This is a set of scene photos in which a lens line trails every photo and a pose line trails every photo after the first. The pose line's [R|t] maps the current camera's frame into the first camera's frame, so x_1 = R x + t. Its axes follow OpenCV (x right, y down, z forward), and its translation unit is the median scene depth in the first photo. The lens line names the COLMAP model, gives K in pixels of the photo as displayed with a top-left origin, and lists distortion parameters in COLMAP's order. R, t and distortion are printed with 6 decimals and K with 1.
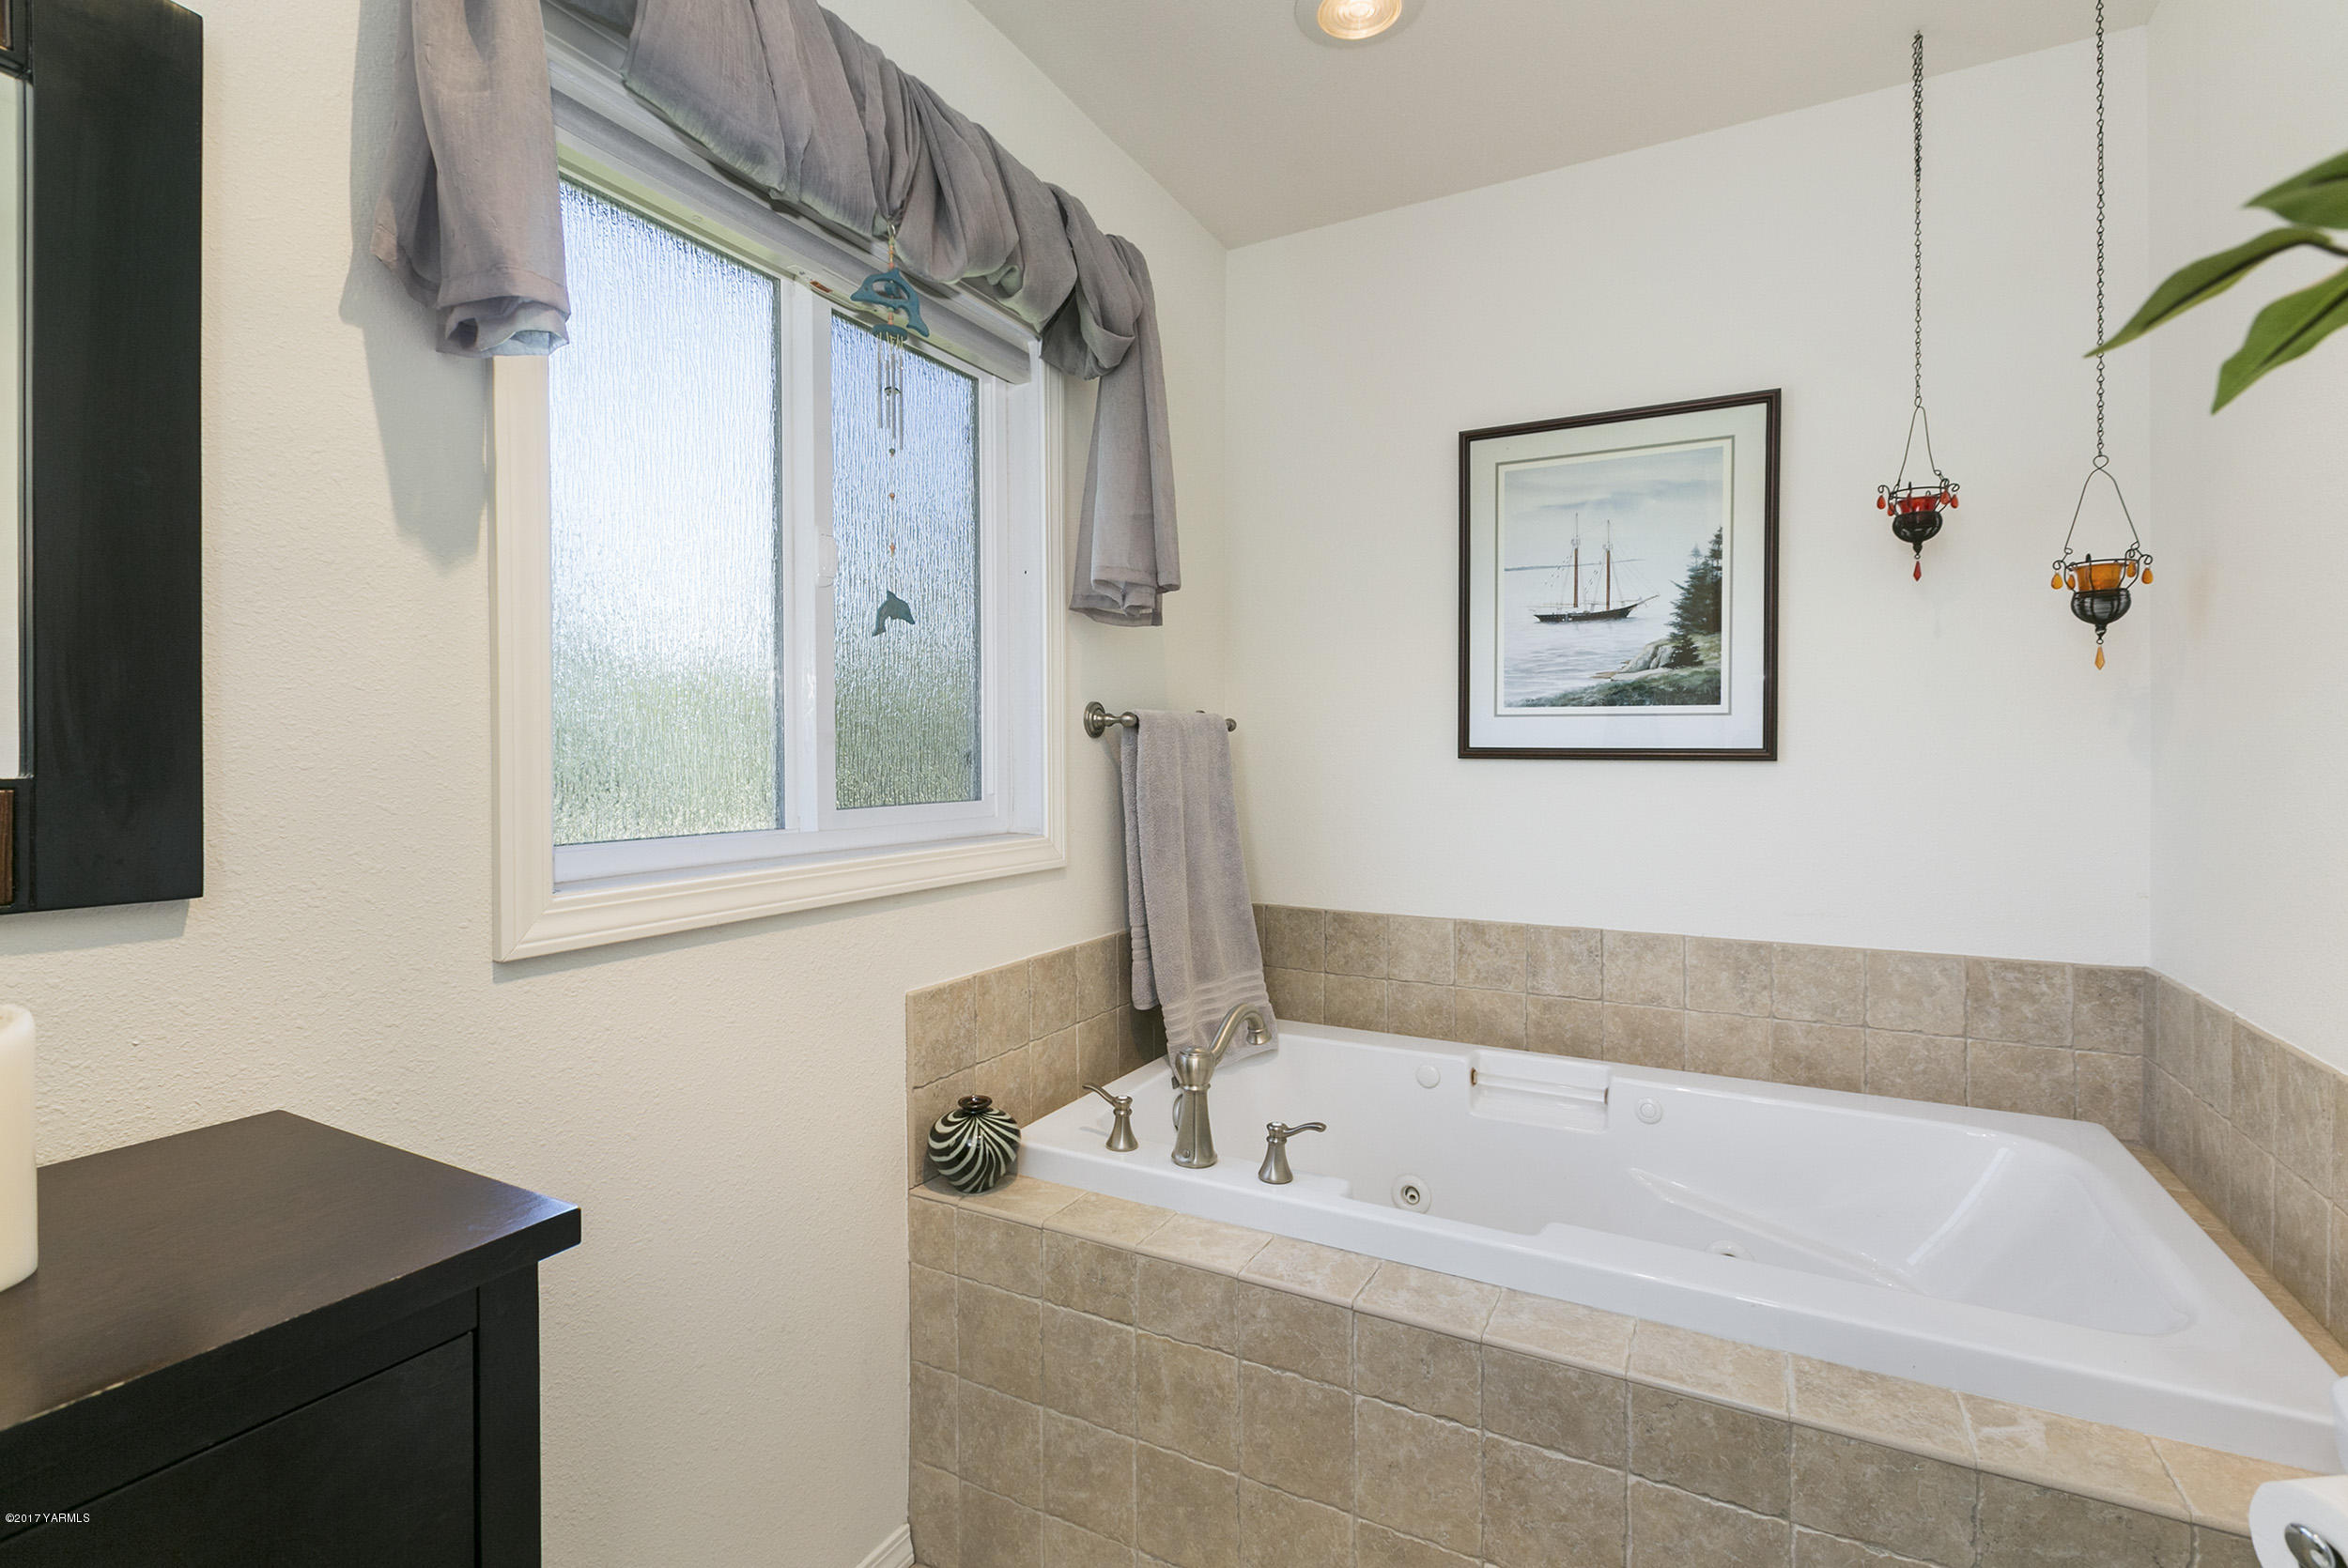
lens RADIAL K [[1067.7, 0, 1176.2], [0, 1067.7, 770.2], [0, 0, 1]] dist [0.001172, -0.000235]
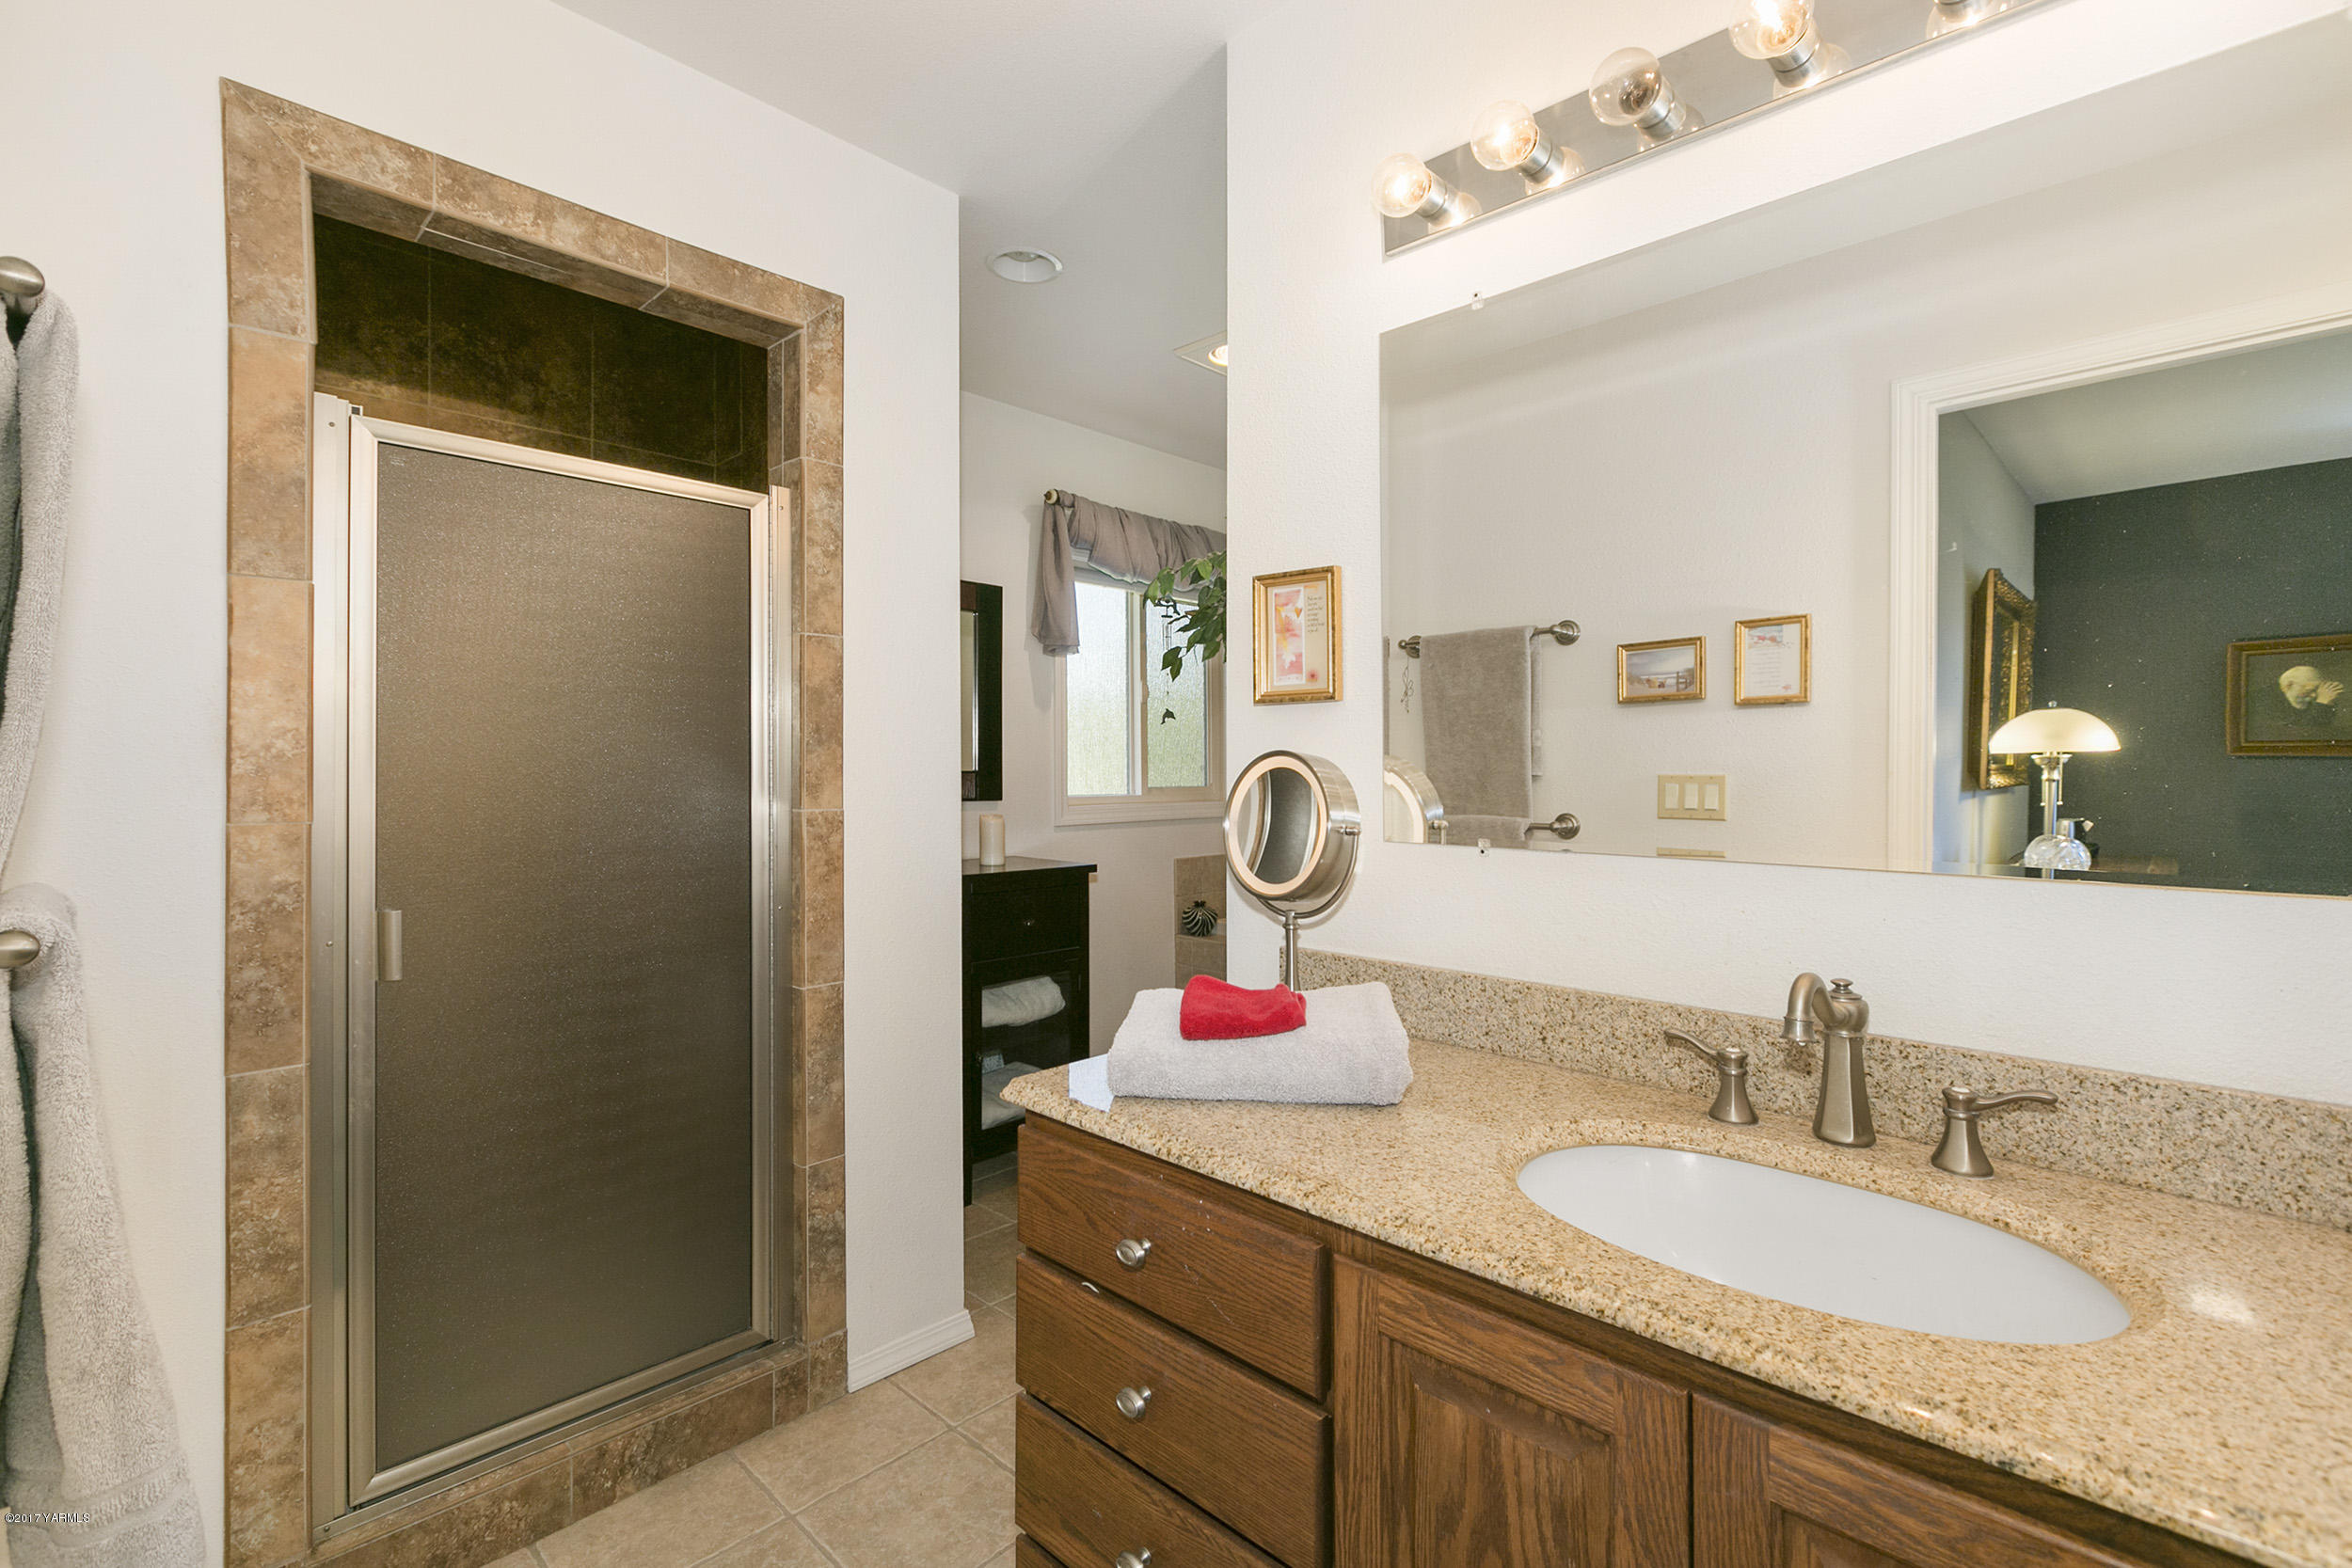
lens RADIAL K [[1069.6, 0, 1174.6], [0, 1069.6, 785.8], [0, 0, 1]] dist [0.001172, -0.000235]
pose [[0.961480, 0.000309, -0.274876, 0.563665], [-0.001467, 0.999991, -0.004004, 0.052904], [0.274872, 0.004253, 0.961471, -1.827046]]
